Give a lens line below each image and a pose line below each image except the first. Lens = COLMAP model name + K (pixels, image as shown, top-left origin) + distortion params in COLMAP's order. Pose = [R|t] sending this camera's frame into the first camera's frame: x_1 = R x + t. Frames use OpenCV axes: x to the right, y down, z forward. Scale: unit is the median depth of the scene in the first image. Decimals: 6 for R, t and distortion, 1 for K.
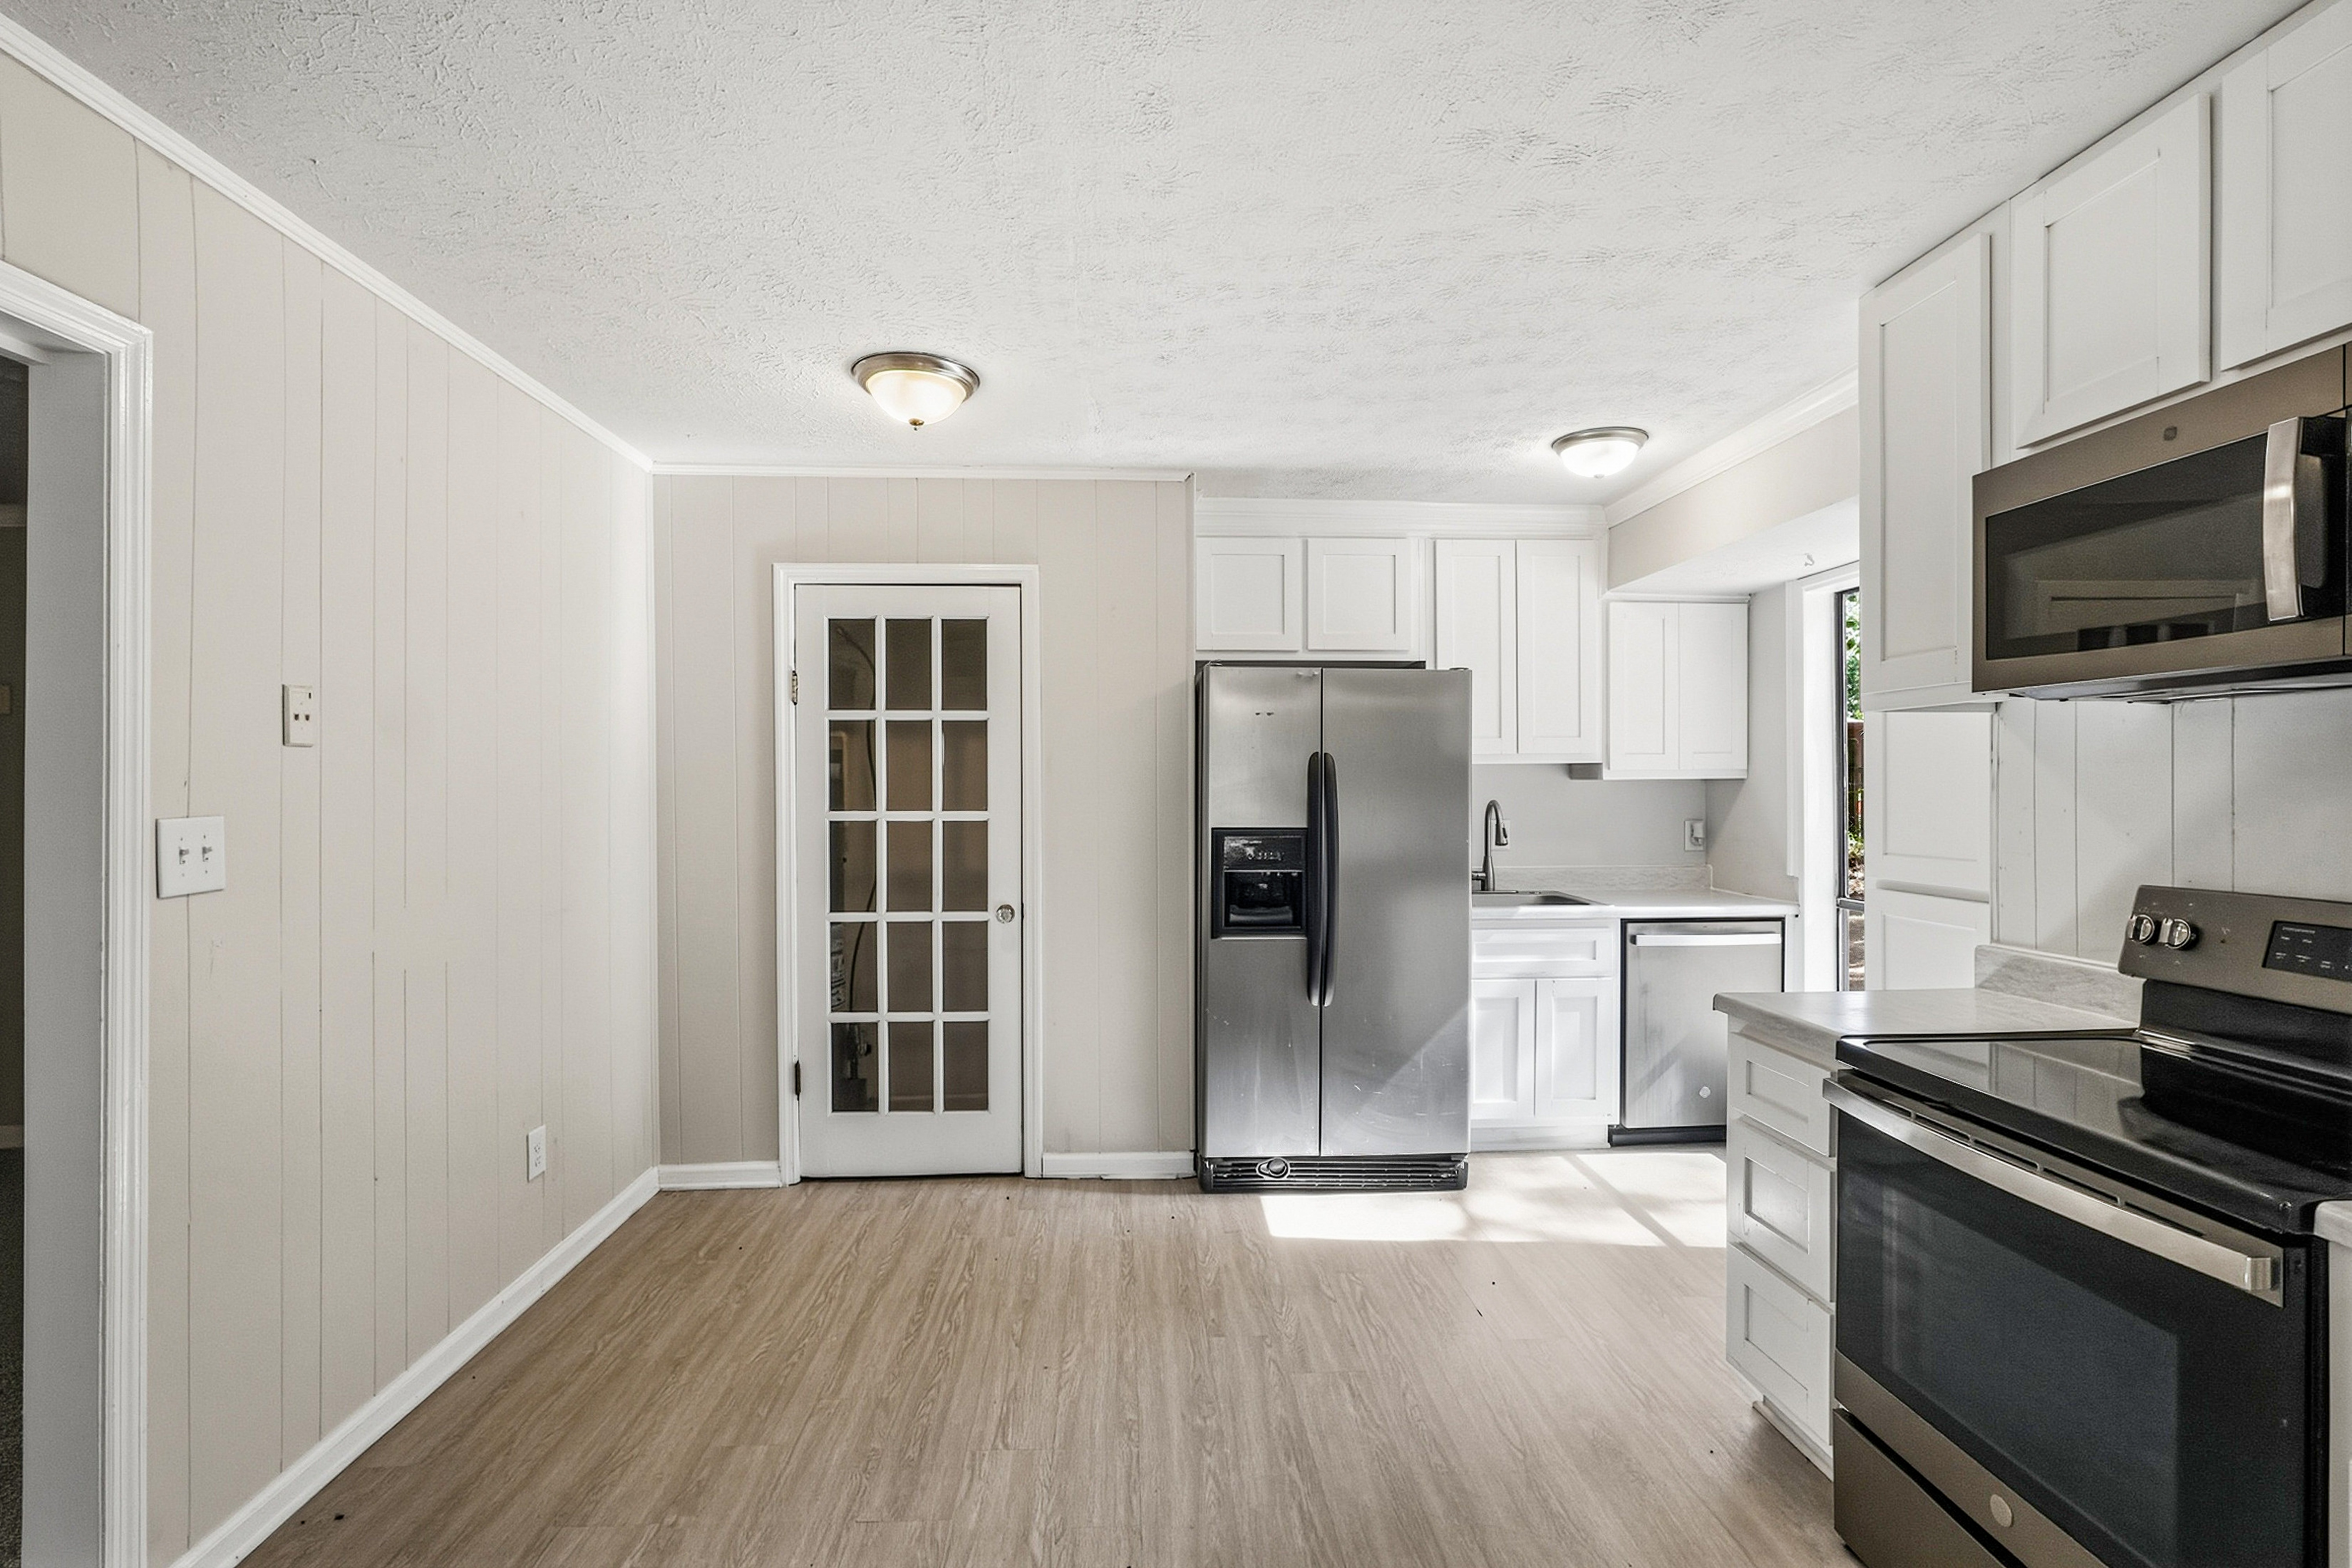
lens RADIAL K [[1083.6, 0, 1178.0], [0, 1083.6, 785.0], [0, 0, 1]] dist [-0.002336, 0.000876]
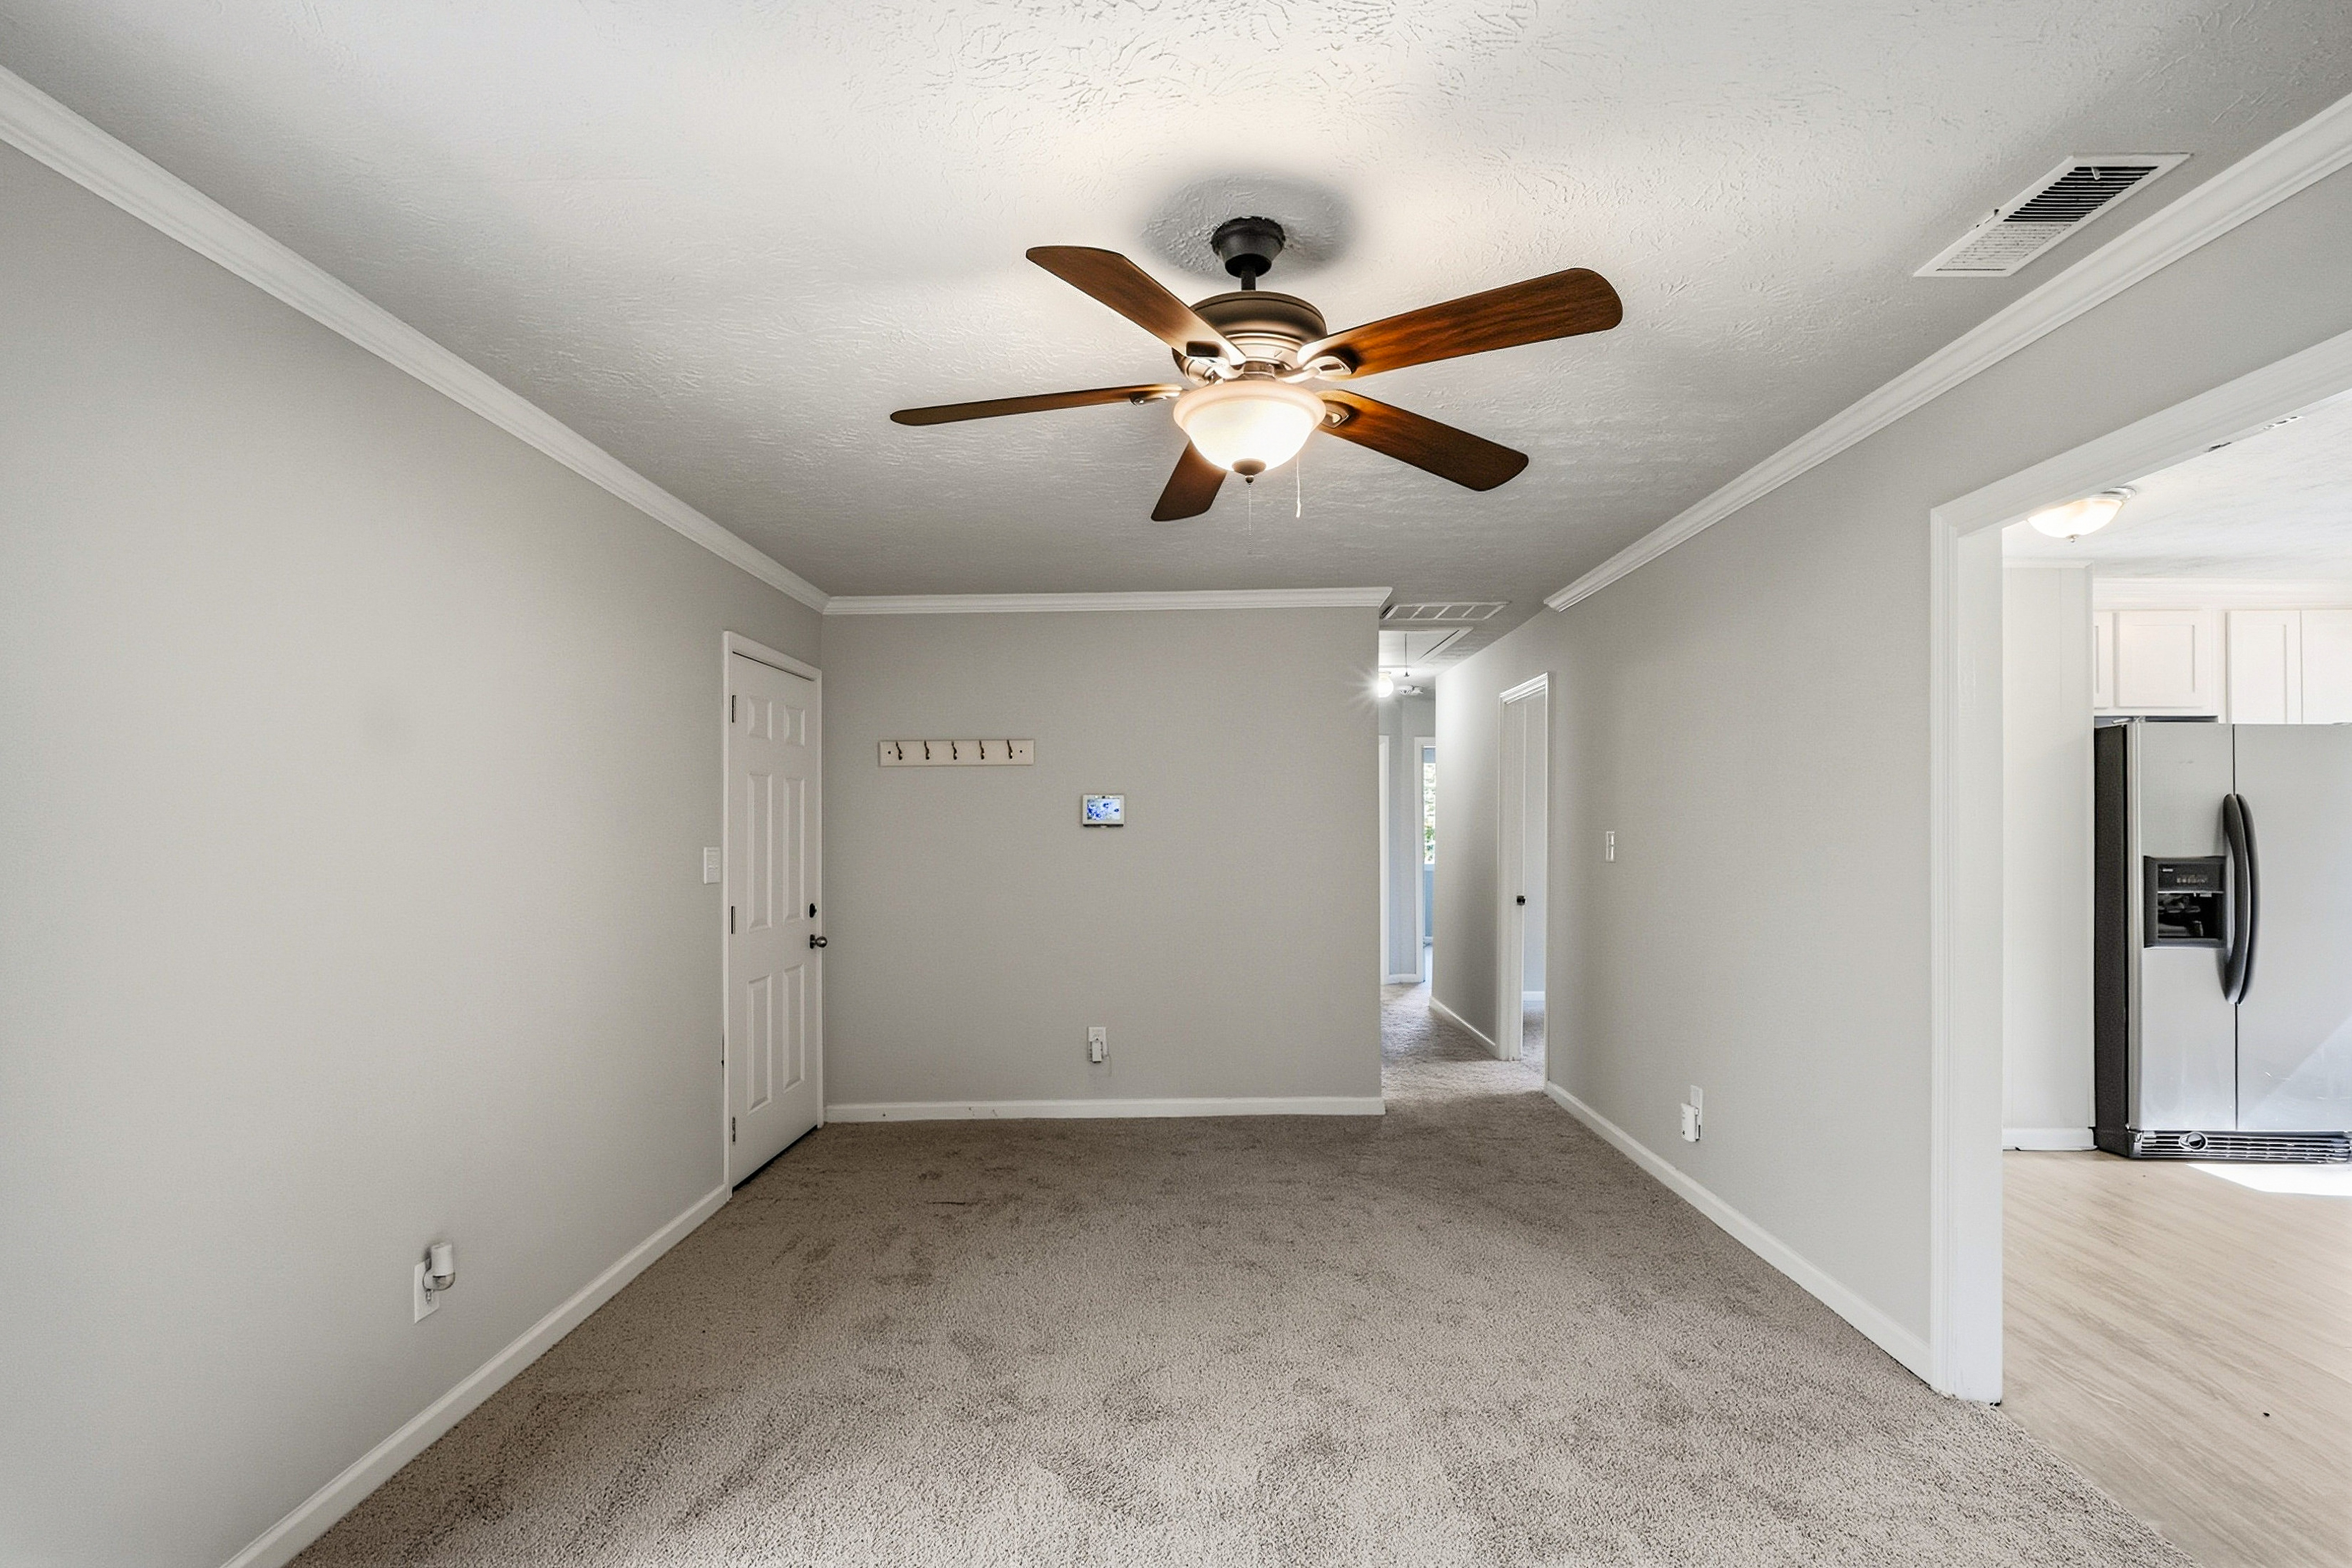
lens RADIAL K [[1083.6, 0, 1194.6], [0, 1083.6, 824.0], [0, 0, 1]] dist [-0.002336, 0.000876]
pose [[0.997827, -0.002208, -0.065847, -0.940551], [0.001438, 0.999930, -0.011742, 0.016256], [0.065868, 0.011622, 0.997761, -0.271228]]
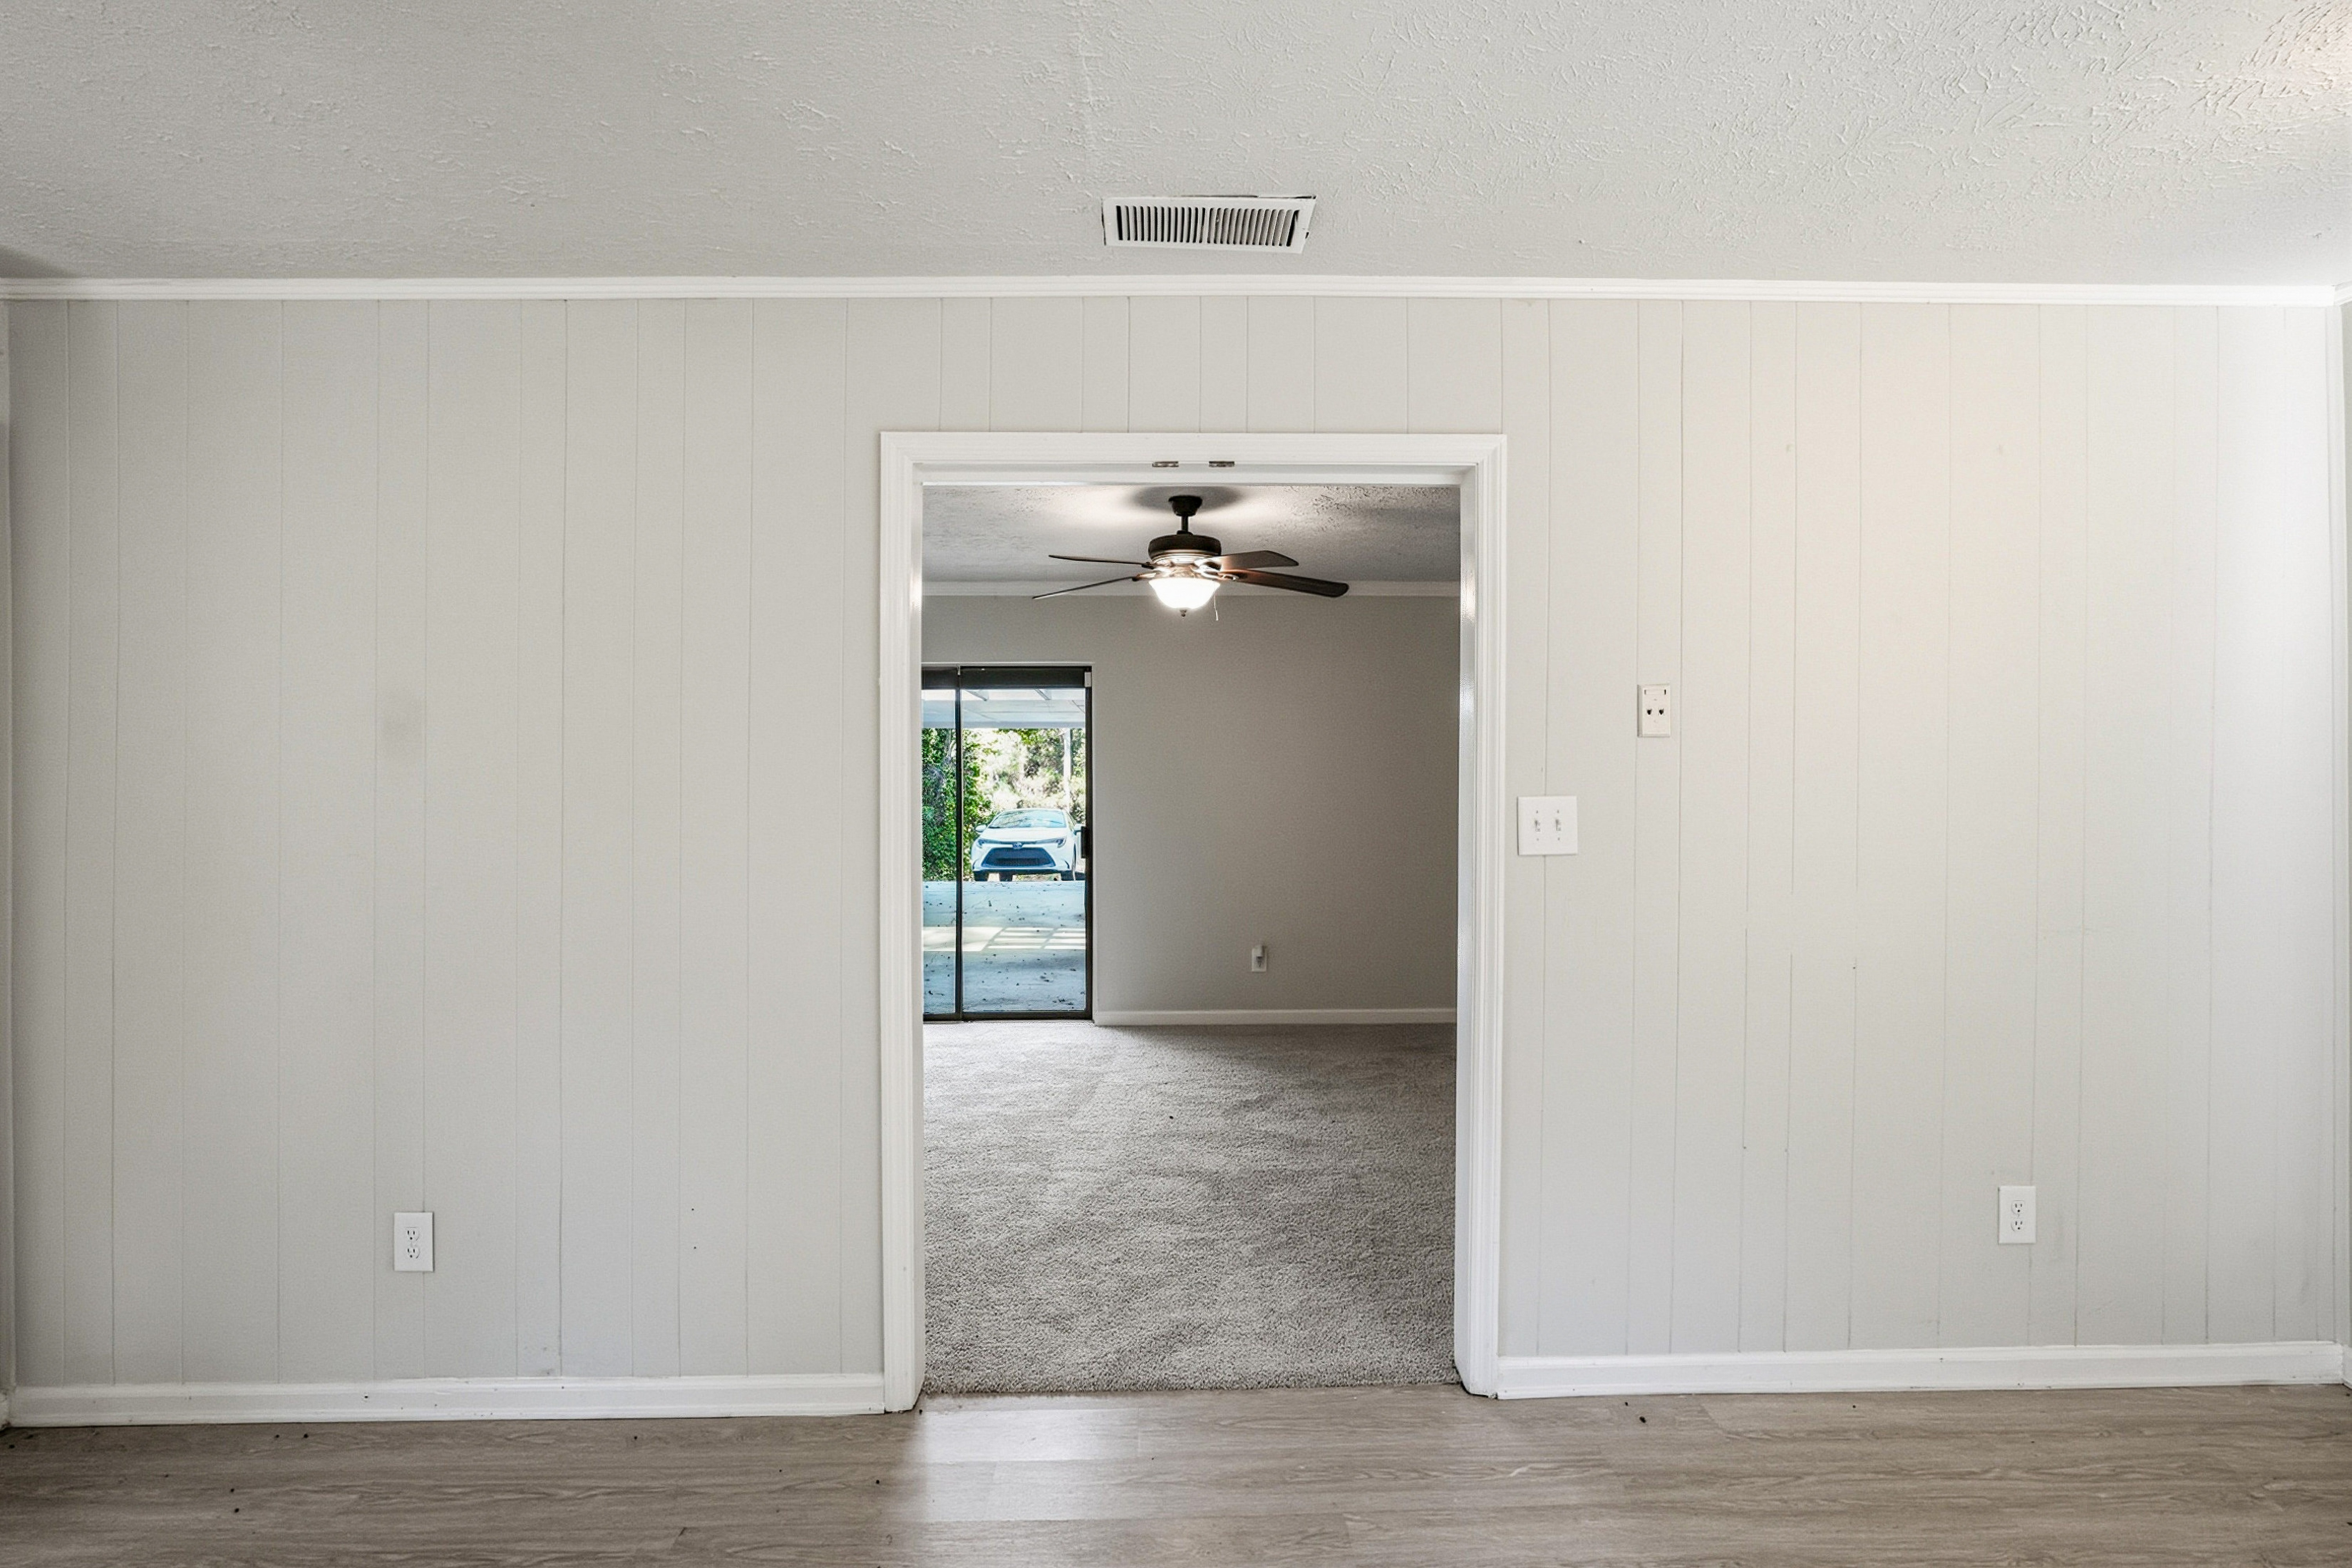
lens RADIAL K [[1083.6, 0, 1185.2], [0, 1083.6, 788.7], [0, 0, 1]] dist [-0.002336, 0.000876]
pose [[-0.037603, 0.020079, -0.999091, 0.199177], [0.001795, 0.999798, 0.020026, -0.003073], [0.999291, -0.001041, -0.037632, 0.313692]]
